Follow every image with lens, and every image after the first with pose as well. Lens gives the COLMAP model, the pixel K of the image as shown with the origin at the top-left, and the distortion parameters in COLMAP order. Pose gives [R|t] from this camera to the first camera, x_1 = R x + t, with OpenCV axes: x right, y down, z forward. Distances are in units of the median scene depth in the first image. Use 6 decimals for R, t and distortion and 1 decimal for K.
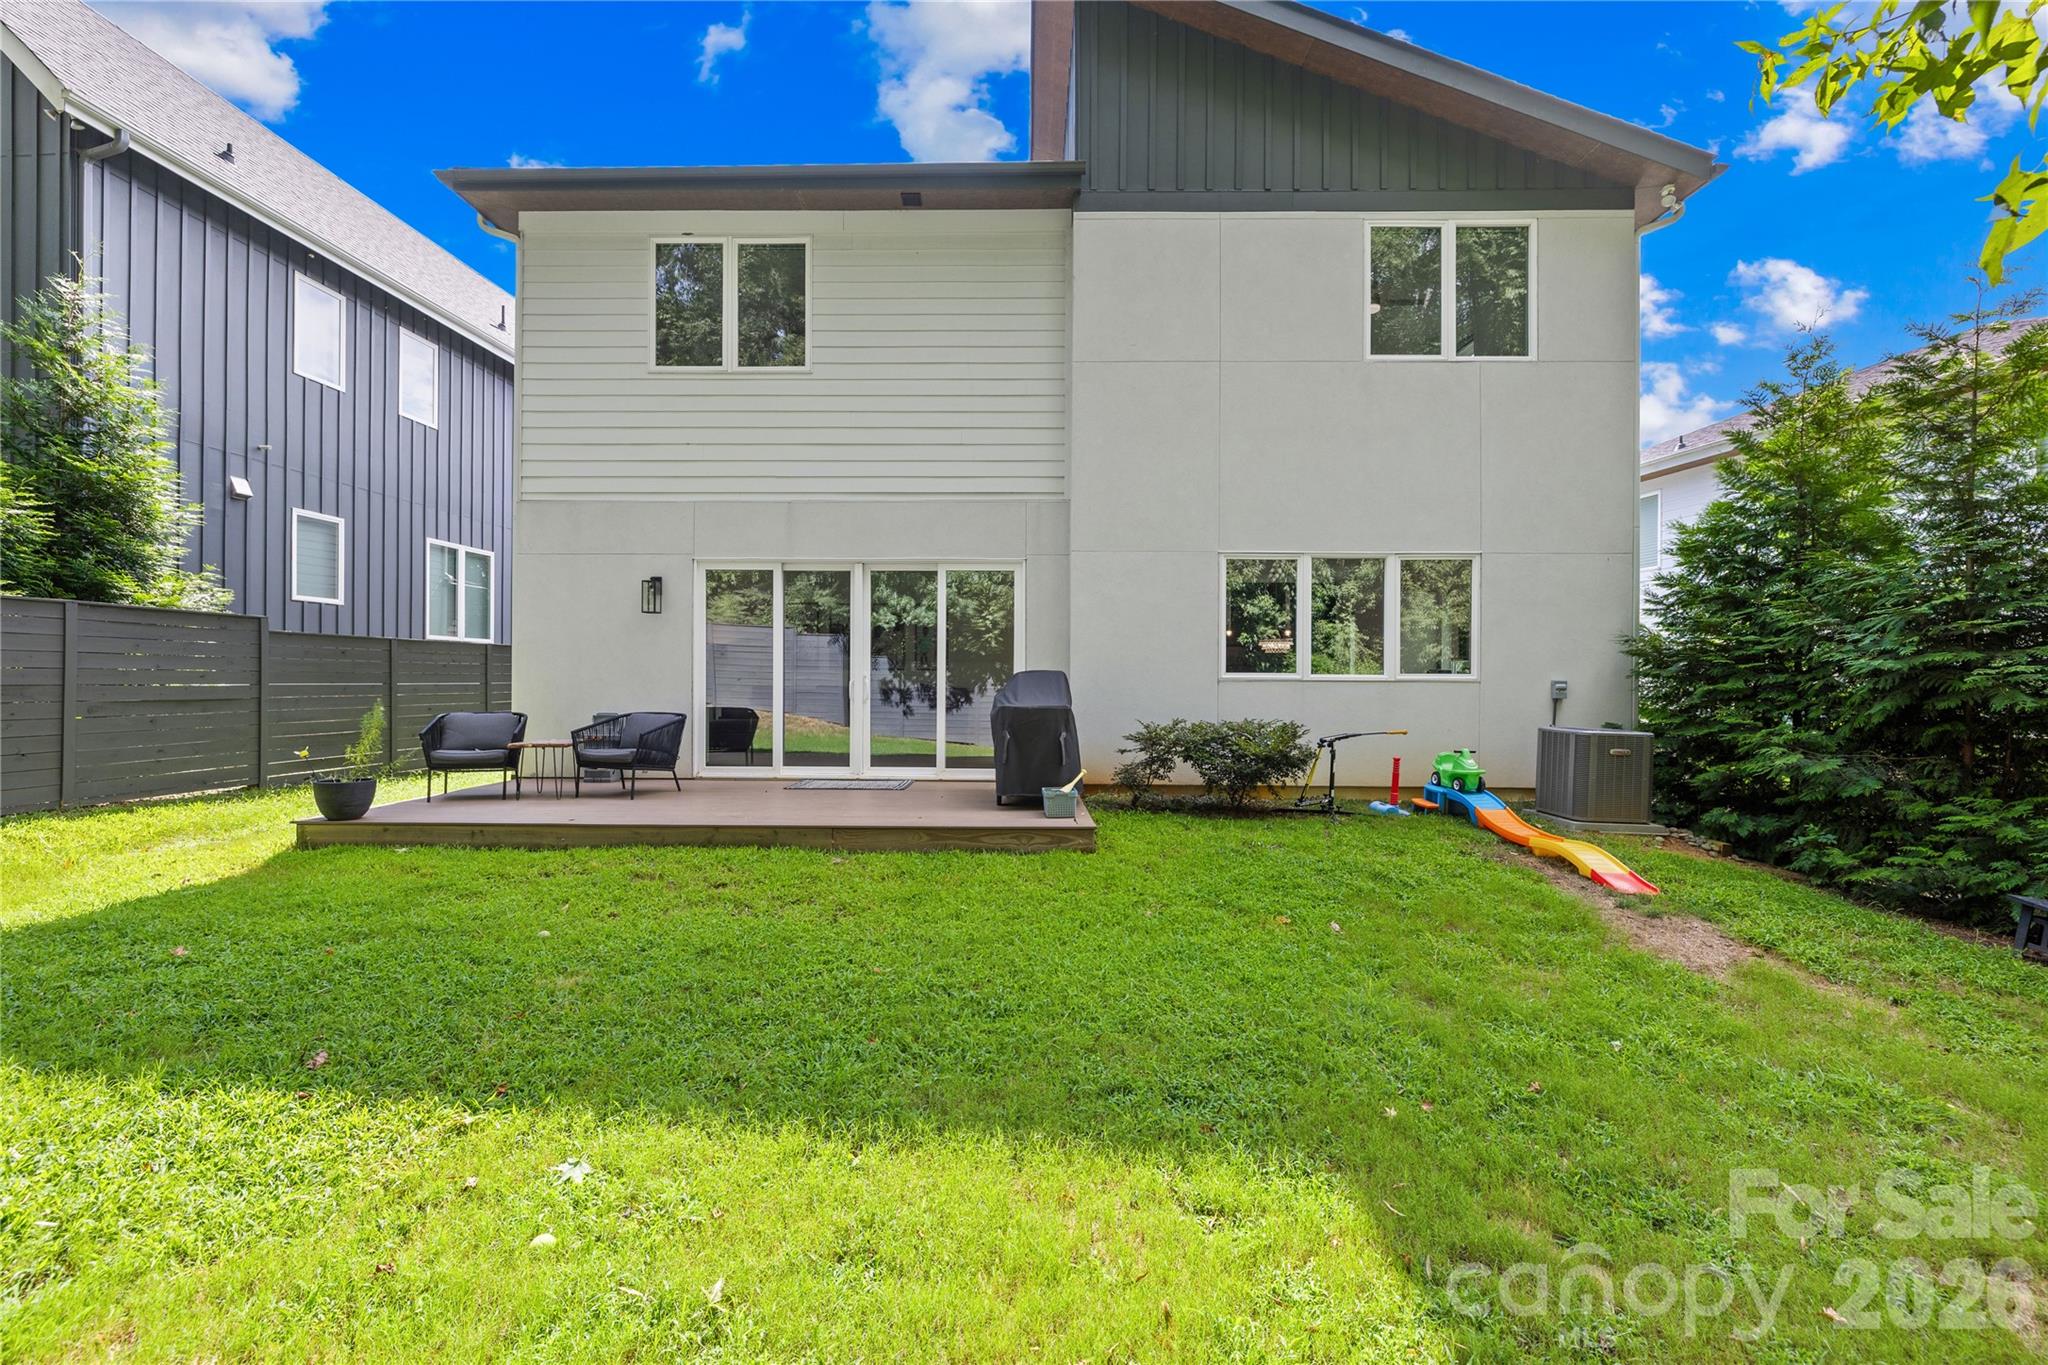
lens RADIAL K [[915.9, 0, 1024.0], [0, 915.9, 682.5], [0, 0, 1]] dist [-0.000752, 0.000031]
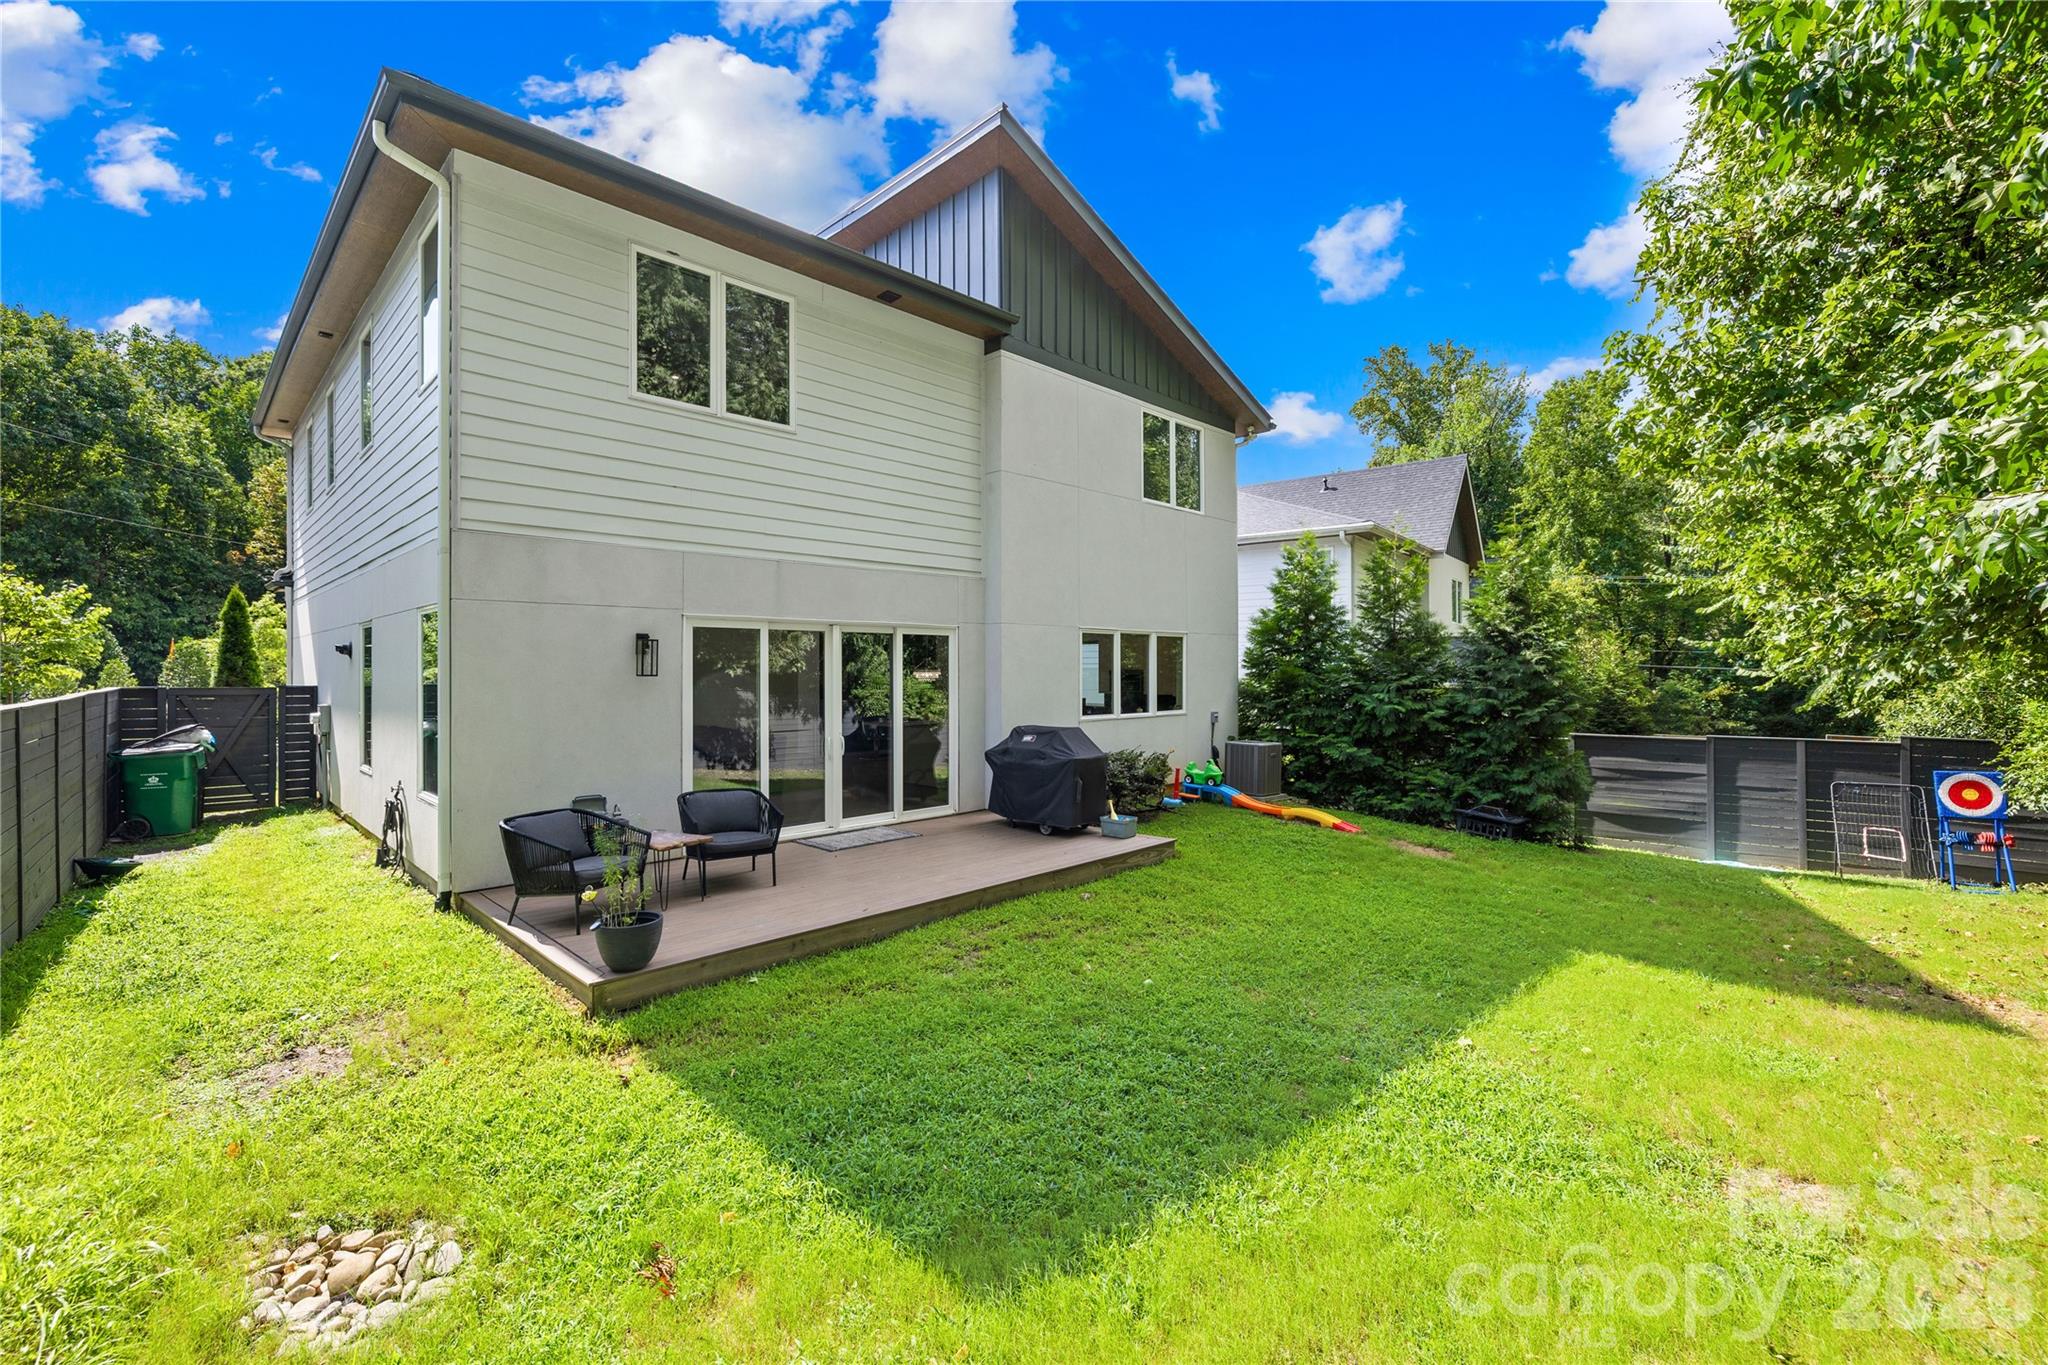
lens RADIAL K [[875.7, 0, 1023.0], [0, 875.7, 673.4], [0, 0, 1]] dist [0.002961, 0.000412]
pose [[0.684020, -0.010466, 0.729388, -0.761753], [0.035622, 0.999183, -0.019070, -0.050954], [-0.728593, 0.039027, 0.683834, 0.180332]]
